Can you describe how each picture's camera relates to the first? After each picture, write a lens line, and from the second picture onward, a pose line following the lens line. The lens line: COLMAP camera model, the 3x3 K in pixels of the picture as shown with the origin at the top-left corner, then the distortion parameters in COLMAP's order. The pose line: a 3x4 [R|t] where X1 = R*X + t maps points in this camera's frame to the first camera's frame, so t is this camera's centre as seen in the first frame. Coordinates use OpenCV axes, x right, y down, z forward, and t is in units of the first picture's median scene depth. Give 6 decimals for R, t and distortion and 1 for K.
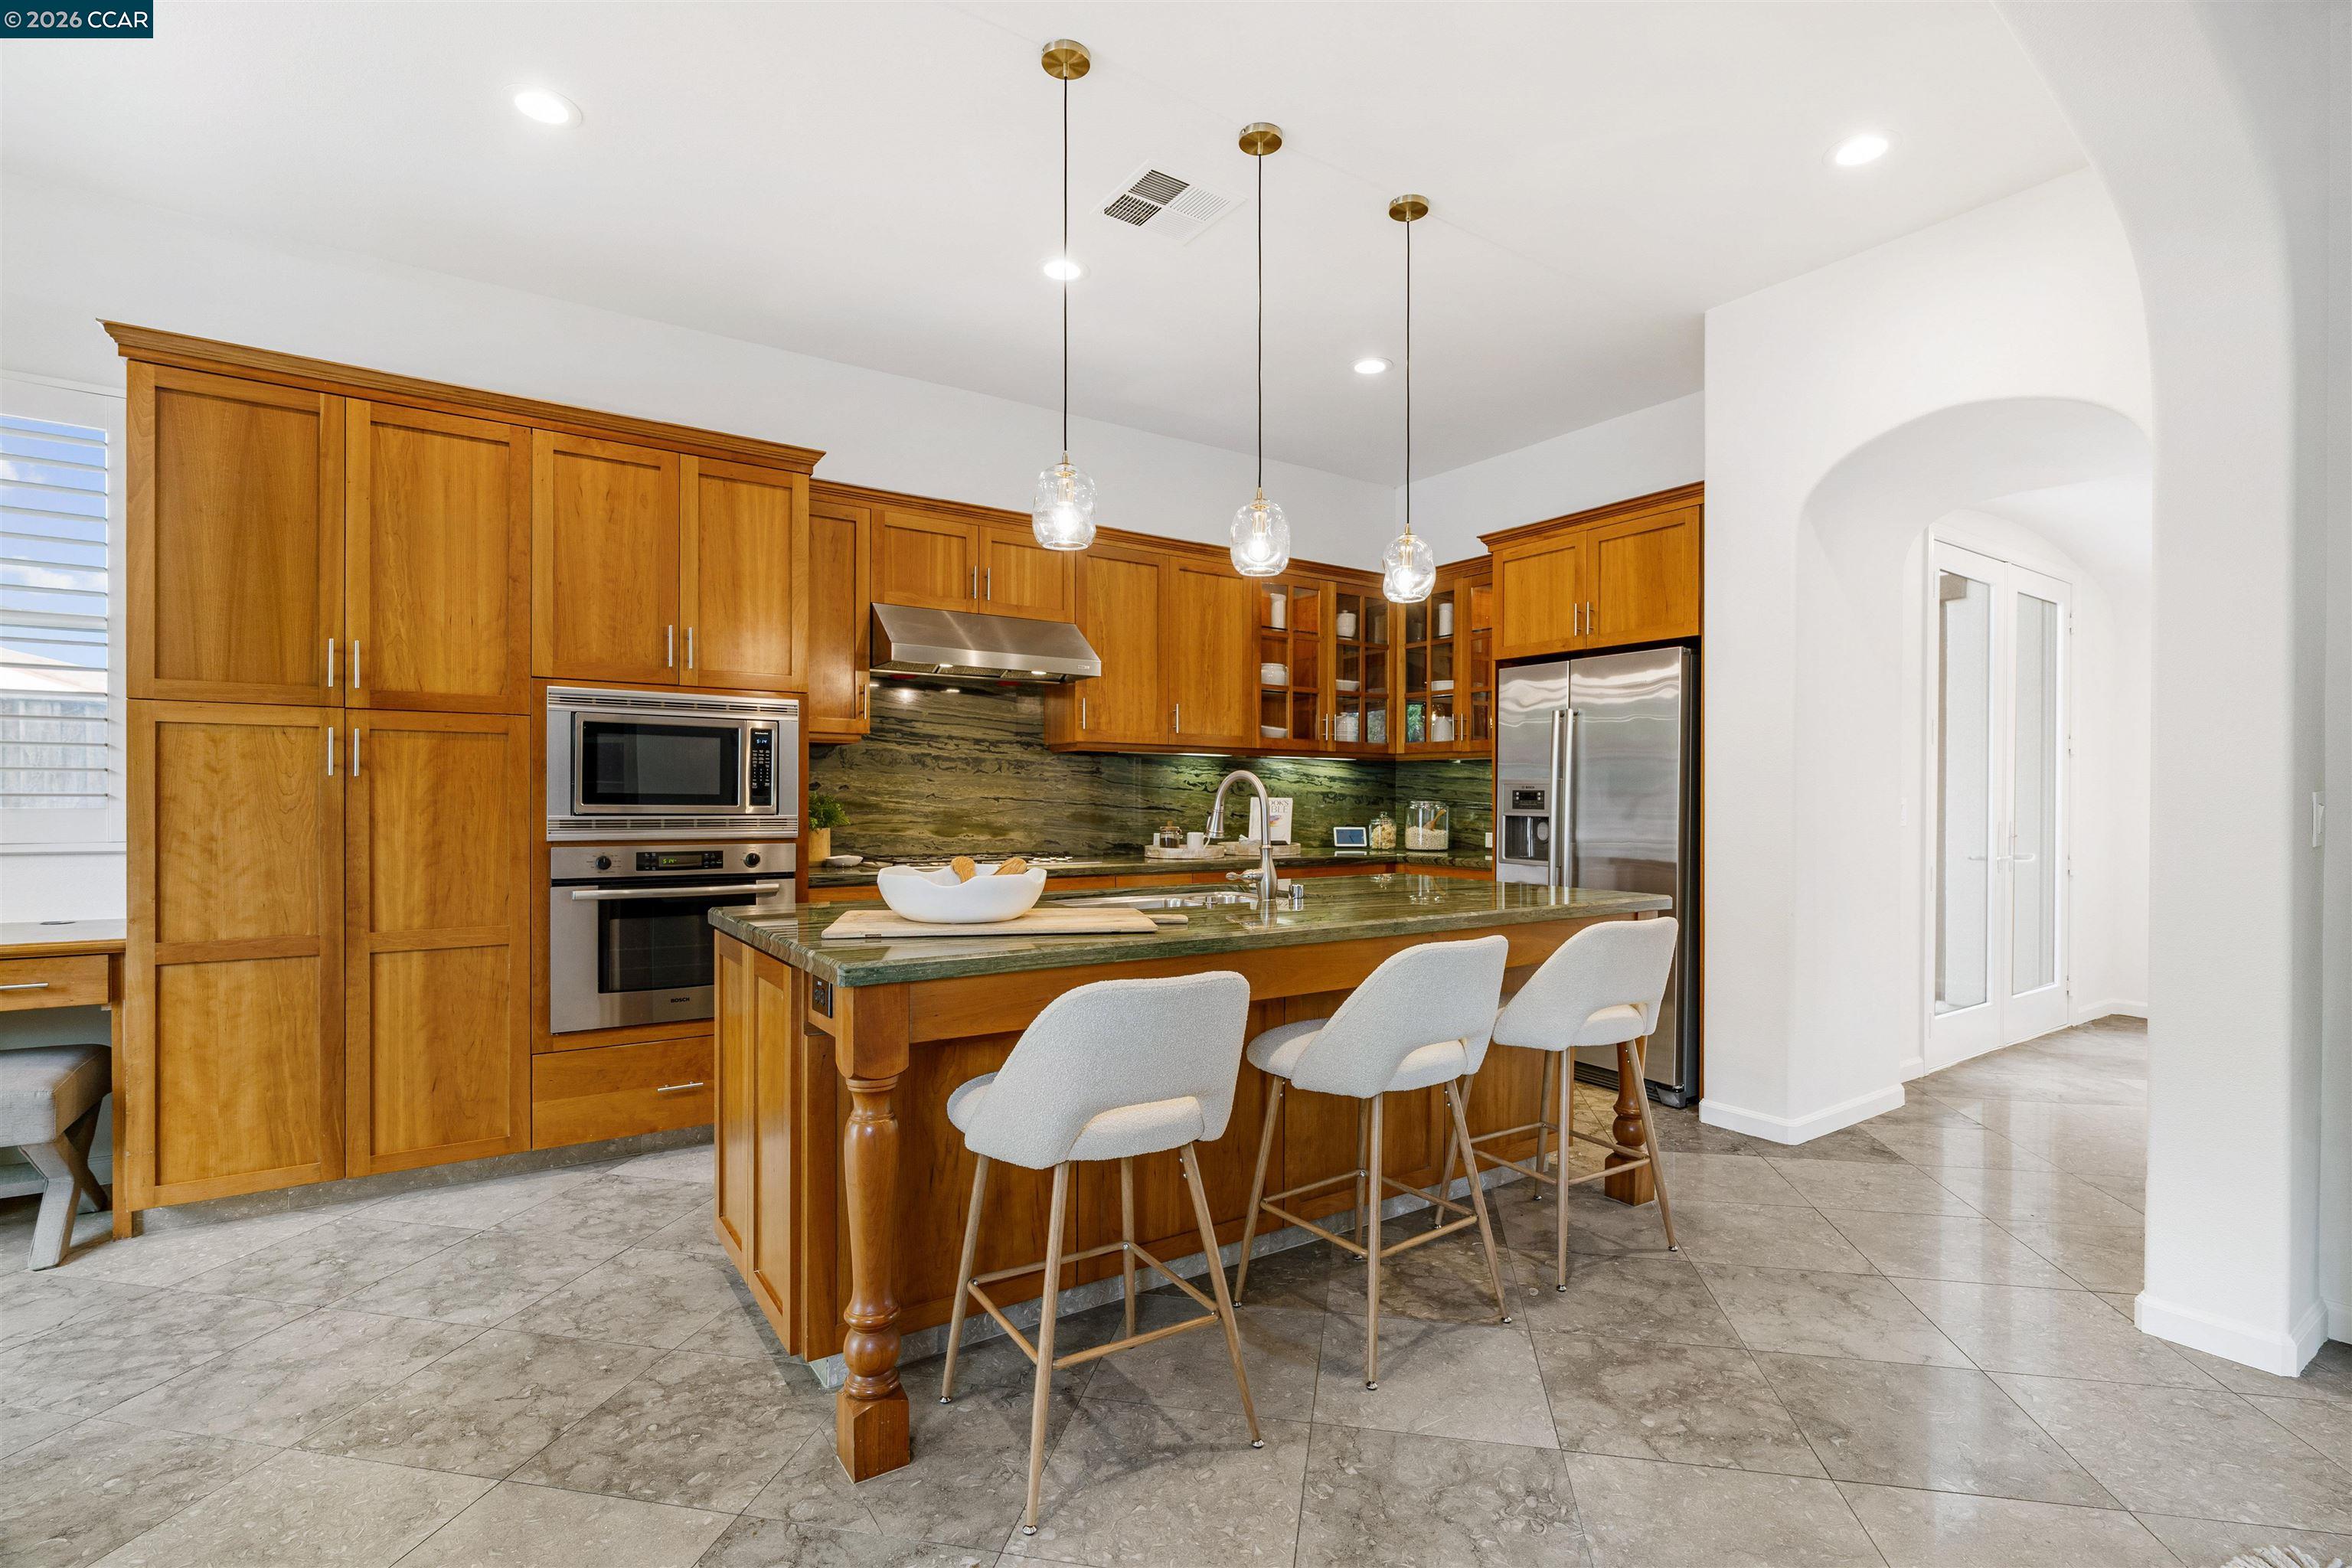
lens RADIAL K [[1071.4, 0, 1175.6], [0, 1071.4, 807.9], [0, 0, 1]] dist [-0.013926, 0.005836]
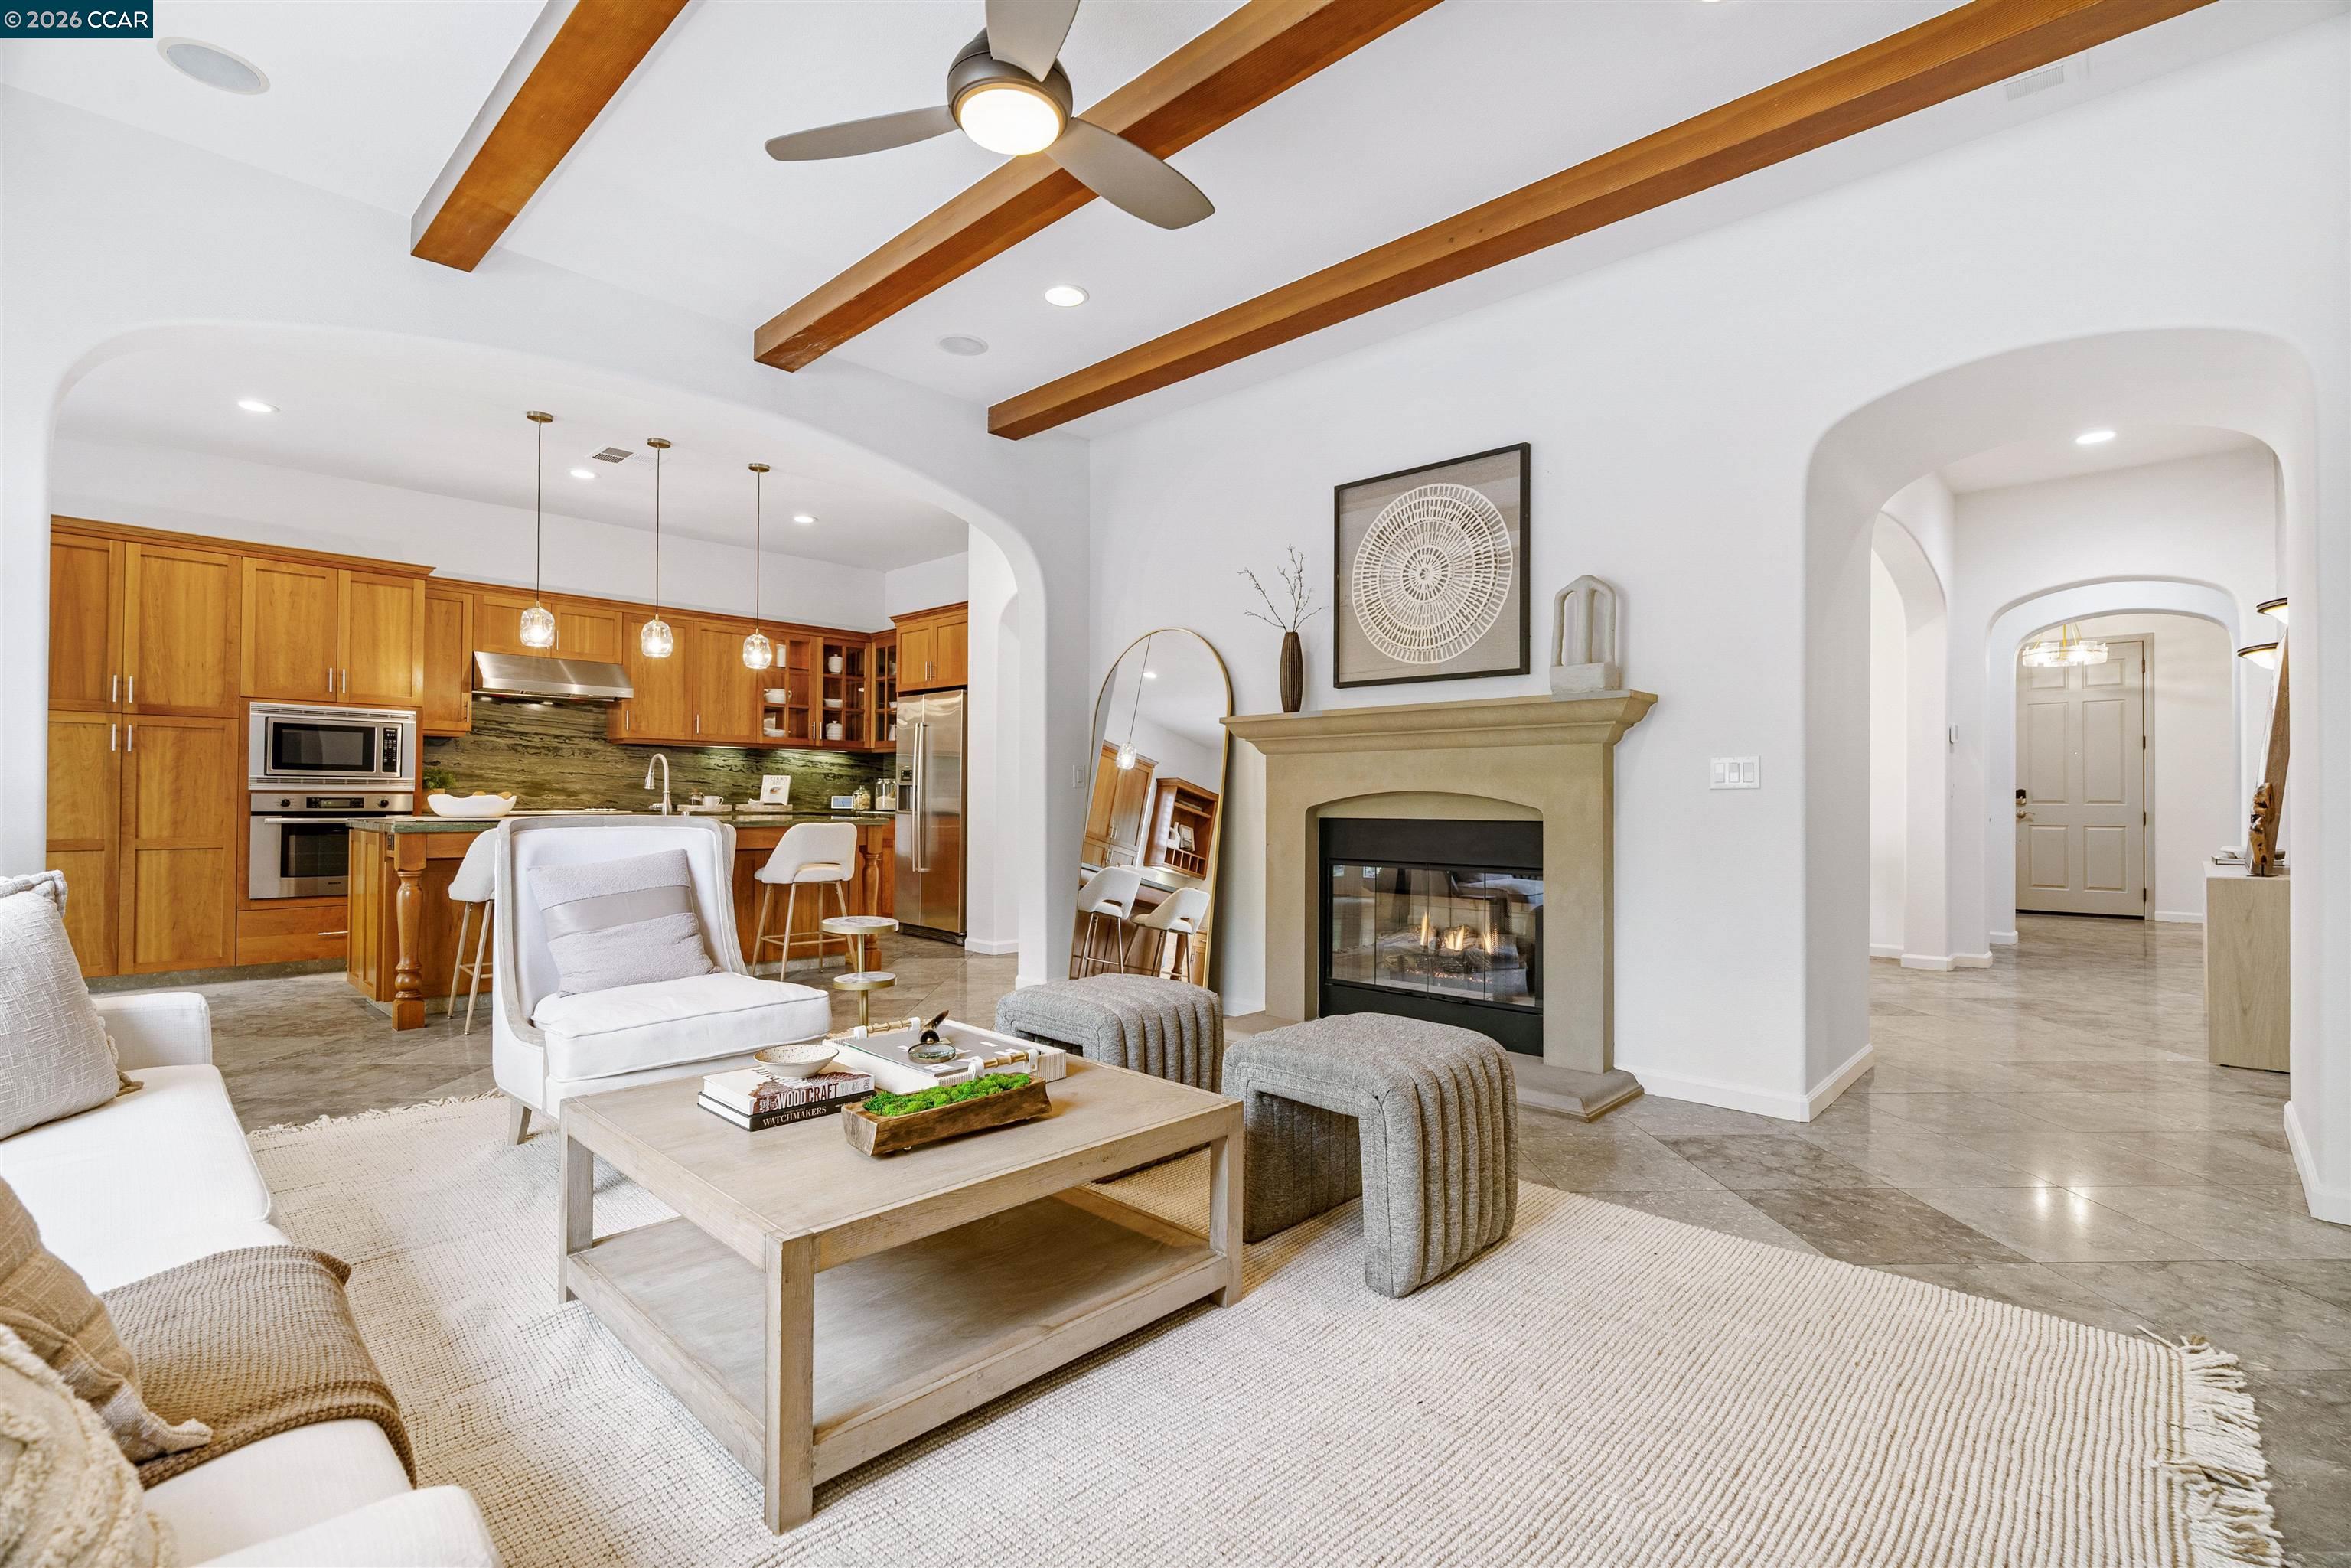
lens RADIAL K [[1070.9, 0, 1170.1], [0, 1070.9, 789.0], [0, 0, 1]] dist [-0.013926, 0.005836]
pose [[0.978628, 0.004851, 0.205583, 0.557469], [-0.001805, 0.999886, -0.015000, 0.054761], [-0.205632, 0.014308, 0.978525, -1.066063]]
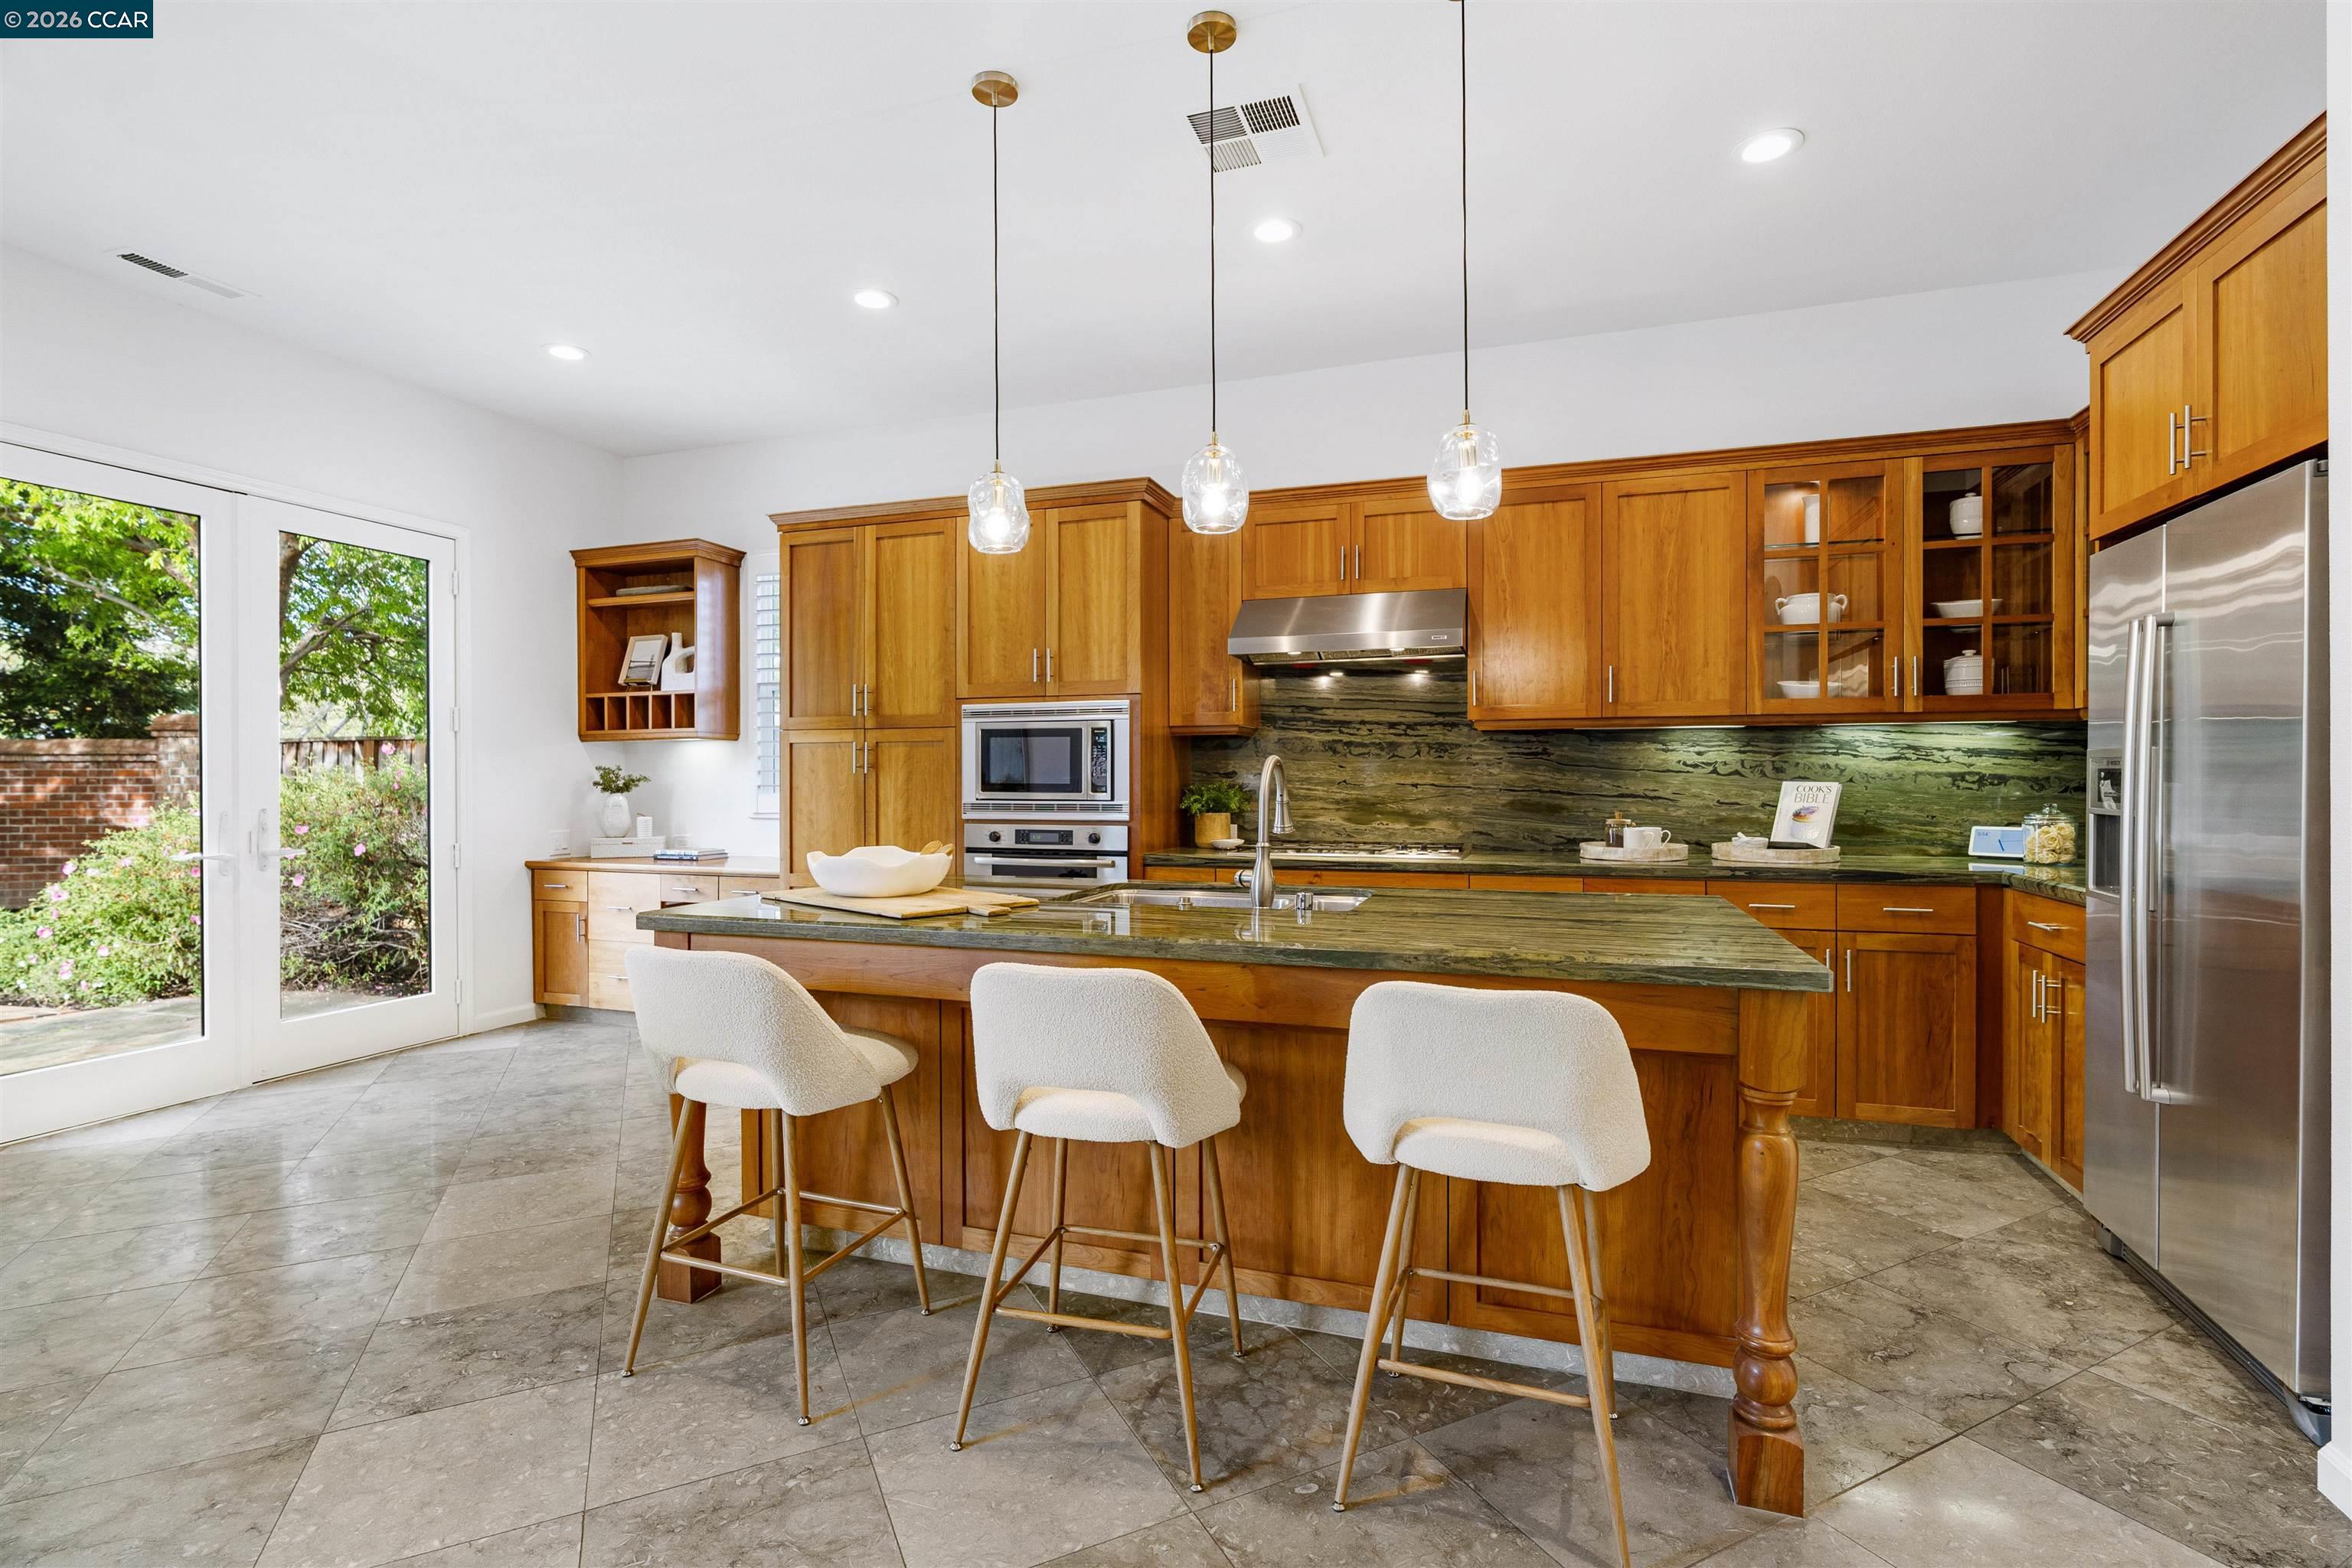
lens RADIAL K [[1071.4, 0, 1188.2], [0, 1071.4, 785.8], [0, 0, 1]] dist [-0.013926, 0.005836]
pose [[0.606845, -0.002126, -0.794818, 0.683658], [-0.001364, 0.999992, -0.003716, -0.006529], [0.794819, 0.003340, 0.606837, 0.411019]]
